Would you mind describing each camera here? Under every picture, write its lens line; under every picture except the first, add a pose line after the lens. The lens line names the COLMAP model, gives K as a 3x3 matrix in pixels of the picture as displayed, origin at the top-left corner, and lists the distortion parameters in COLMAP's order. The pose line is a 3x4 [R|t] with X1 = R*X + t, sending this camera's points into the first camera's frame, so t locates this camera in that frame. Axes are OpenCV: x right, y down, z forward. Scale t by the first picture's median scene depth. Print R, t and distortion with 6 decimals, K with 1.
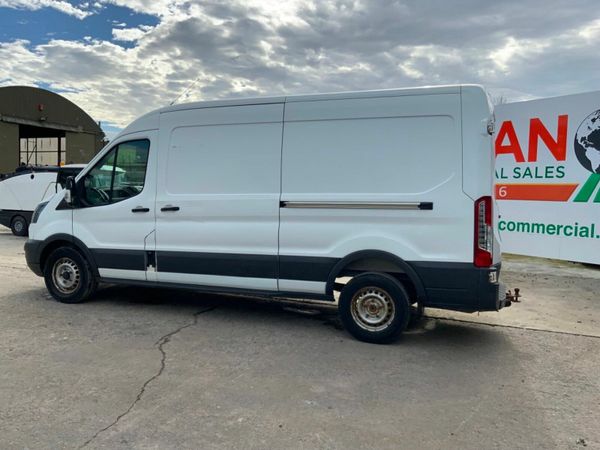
lens RADIAL K [[497.7, 0, 300.0], [0, 497.7, 225.0], [0, 0, 1]] dist [0.065144, -0.132354]
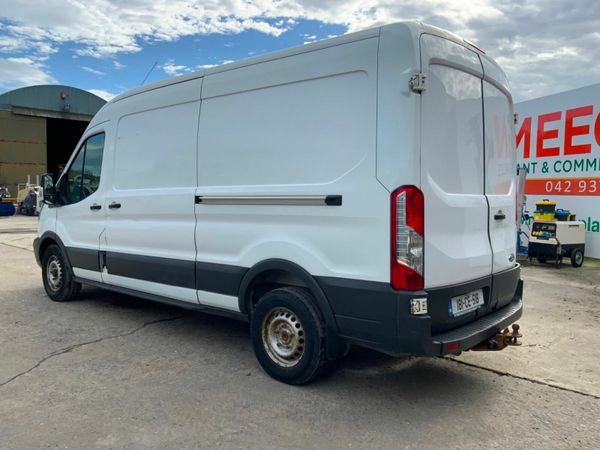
lens RADIAL K [[497.7, 0, 300.0], [0, 497.7, 225.0], [0, 0, 1]] dist [0.065144, -0.132354]
pose [[0.934356, 0.012009, -0.356138, 0.435388], [-0.013493, 0.999908, -0.001683, -0.000799], [0.356085, 0.006378, 0.934432, 0.297663]]
